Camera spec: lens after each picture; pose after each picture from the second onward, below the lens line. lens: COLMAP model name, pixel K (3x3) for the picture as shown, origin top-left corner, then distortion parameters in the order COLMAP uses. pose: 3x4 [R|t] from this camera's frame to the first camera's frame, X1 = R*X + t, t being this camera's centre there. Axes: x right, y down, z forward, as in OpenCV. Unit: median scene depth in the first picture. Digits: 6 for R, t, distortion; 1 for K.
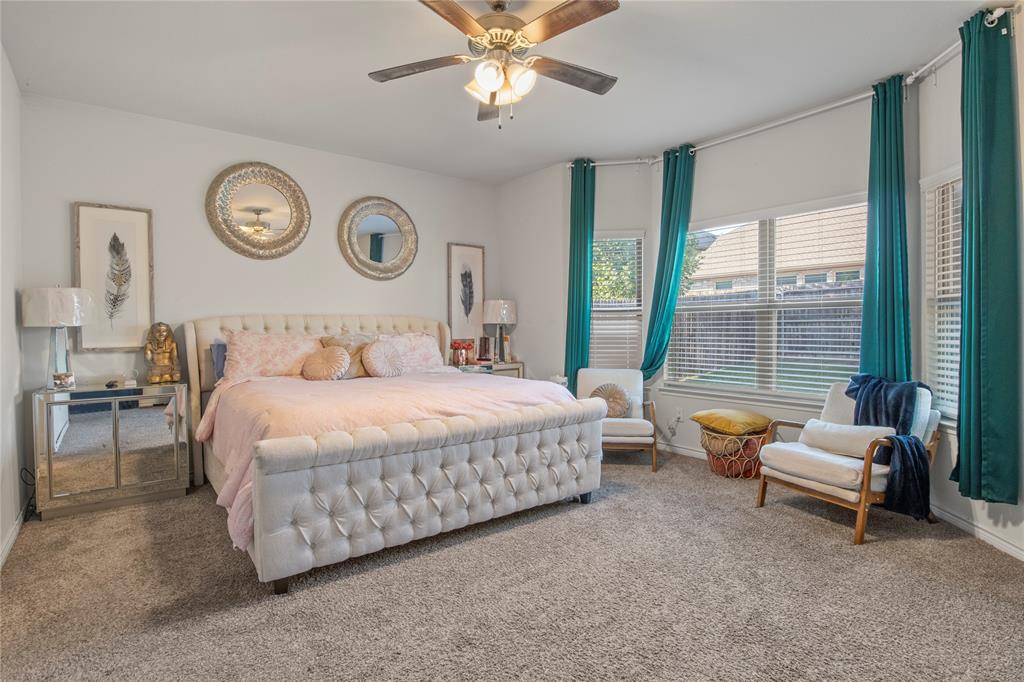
lens RADIAL K [[527.4, 0, 504.7], [0, 527.4, 340.1], [0, 0, 1]] dist [-0.002920, -0.000641]
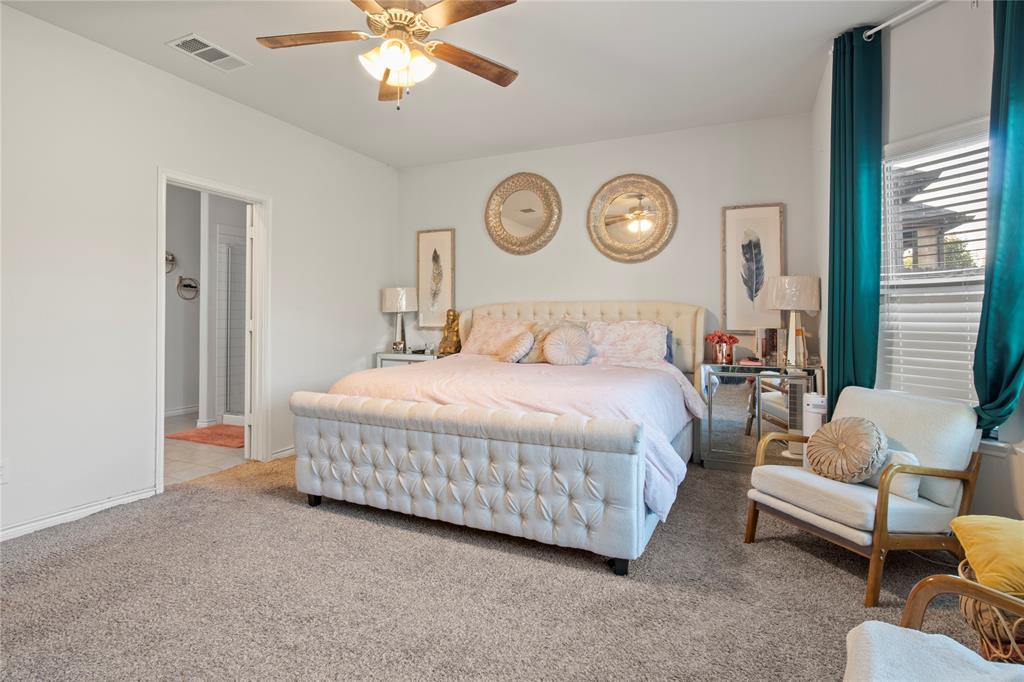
lens RADIAL K [[521.2, 0, 508.9], [0, 521.2, 321.2], [0, 0, 1]] dist [-0.000485, -0.000679]
pose [[0.451044, 0.016672, -0.892346, 0.593593], [-0.028389, 0.999588, 0.004326, -0.011830], [0.892050, 0.023382, 0.451331, 0.487667]]
